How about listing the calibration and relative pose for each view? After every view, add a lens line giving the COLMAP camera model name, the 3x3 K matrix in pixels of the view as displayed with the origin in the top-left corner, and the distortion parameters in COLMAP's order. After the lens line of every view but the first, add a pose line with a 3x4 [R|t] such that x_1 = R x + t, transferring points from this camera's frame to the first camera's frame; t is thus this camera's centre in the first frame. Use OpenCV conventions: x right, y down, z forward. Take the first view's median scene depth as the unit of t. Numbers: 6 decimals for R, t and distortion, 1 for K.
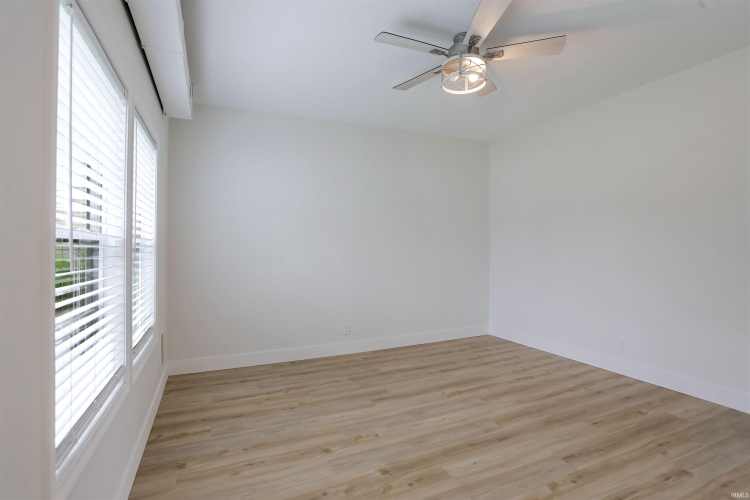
lens RADIAL K [[369.6, 0, 375.0], [0, 369.6, 250.0], [0, 0, 1]] dist [-0.029203, 0.000548]
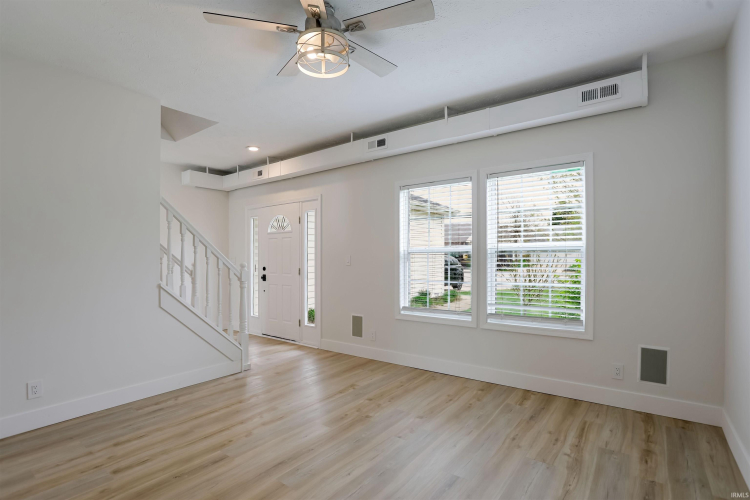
lens RADIAL K [[369.6, 0, 375.0], [0, 369.6, 250.0], [0, 0, 1]] dist [-0.029203, 0.000548]
pose [[-0.882134, 0.010208, -0.470889, 0.532626], [0.014103, 0.999889, -0.004744, -0.023116], [0.470788, -0.010826, -0.882180, 1.825648]]
